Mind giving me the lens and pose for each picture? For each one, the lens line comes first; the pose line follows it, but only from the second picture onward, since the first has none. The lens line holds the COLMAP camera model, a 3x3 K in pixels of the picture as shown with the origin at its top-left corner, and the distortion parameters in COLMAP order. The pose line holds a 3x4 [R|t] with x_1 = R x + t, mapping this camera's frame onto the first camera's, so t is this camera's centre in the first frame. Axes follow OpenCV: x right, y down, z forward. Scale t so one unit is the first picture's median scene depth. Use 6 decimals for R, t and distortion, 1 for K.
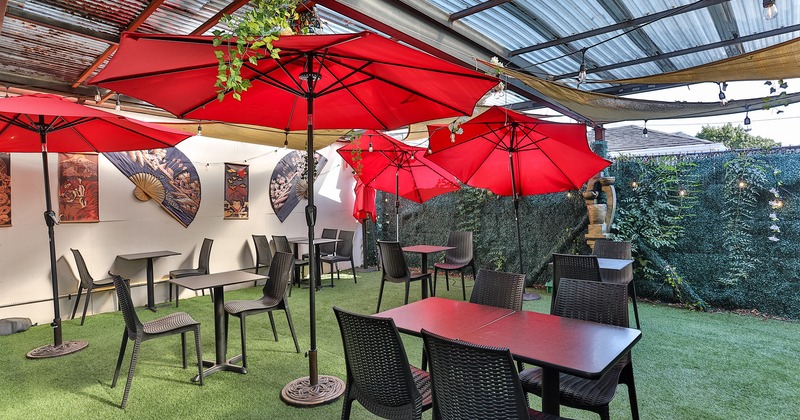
lens RADIAL K [[414.3, 0, 397.8], [0, 414.3, 207.0], [0, 0, 1]] dist [-0.015341, 0.004098]
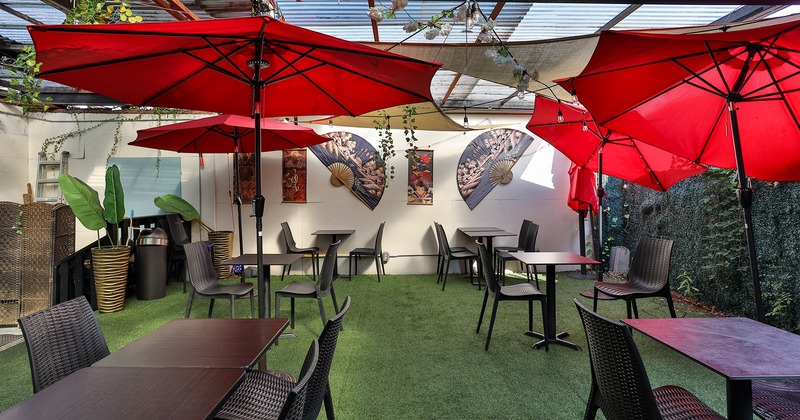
lens RADIAL K [[414.3, 0, 373.1], [0, 414.3, 195.9], [0, 0, 1]] dist [-0.015341, 0.004098]
pose [[0.671641, 0.025748, -0.740429, 0.287396], [-0.013704, 0.999657, 0.022332, -0.012725], [0.740750, -0.004853, 0.671763, 0.234772]]
